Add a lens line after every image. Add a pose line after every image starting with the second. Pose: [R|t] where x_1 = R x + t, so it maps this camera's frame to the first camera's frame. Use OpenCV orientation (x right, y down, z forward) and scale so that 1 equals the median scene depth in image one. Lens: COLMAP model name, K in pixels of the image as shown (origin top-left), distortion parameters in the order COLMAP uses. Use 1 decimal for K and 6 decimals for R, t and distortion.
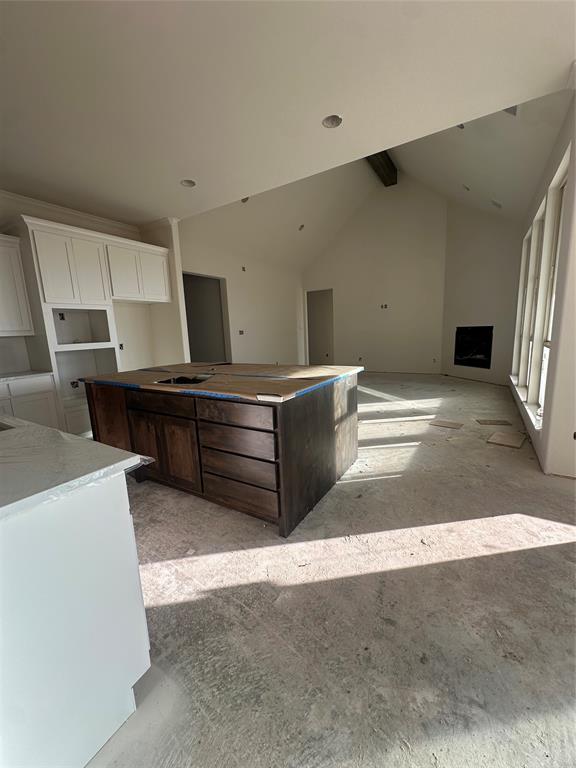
lens RADIAL K [[308.4, 0, 290.1], [0, 308.4, 383.6], [0, 0, 1]] dist [-0.001177, 0.000070]
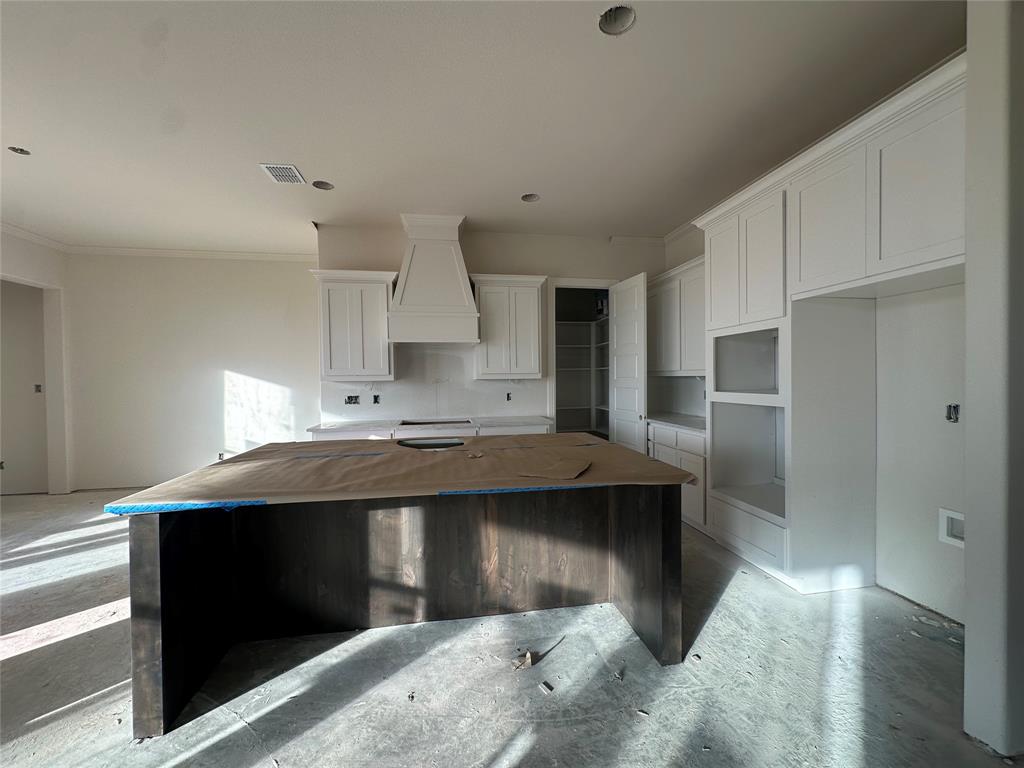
lens RADIAL K [[411.2, 0, 512.0], [0, 411.2, 384.0], [0, 0, 1]] dist [-0.001177, 0.000070]
pose [[-0.756284, 0.057149, -0.651742, 0.127739], [-0.073755, 0.982380, 0.171726, -0.221689], [0.650073, 0.177943, -0.738743, 1.165894]]
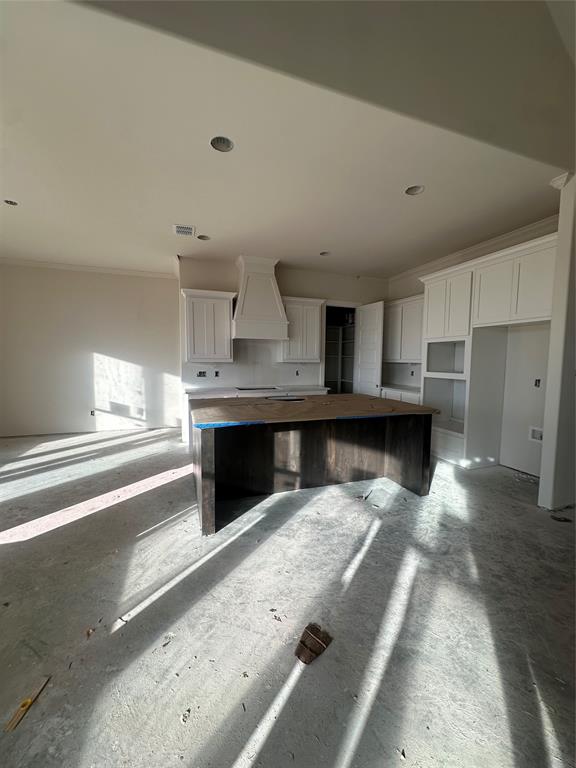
lens RADIAL K [[308.4, 0, 290.1], [0, 308.4, 383.6], [0, 0, 1]] dist [-0.001177, 0.000070]
pose [[-0.629494, 0.094528, -0.771234, 0.472092], [-0.119032, 0.969124, 0.215939, -0.239597], [0.767834, 0.227734, -0.598806, 1.136752]]
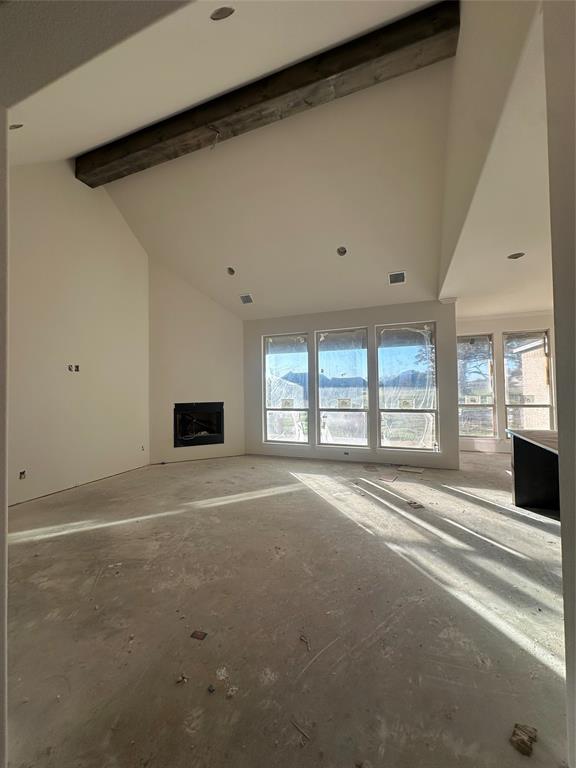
lens RADIAL K [[308.4, 0, 290.1], [0, 308.4, 383.6], [0, 0, 1]] dist [-0.001177, 0.000070]
pose [[-0.171384, 0.062751, 0.983204, -0.637910], [0.191204, 0.981113, -0.029289, -0.265123], [-0.966472, 0.182973, -0.180146, 1.461829]]
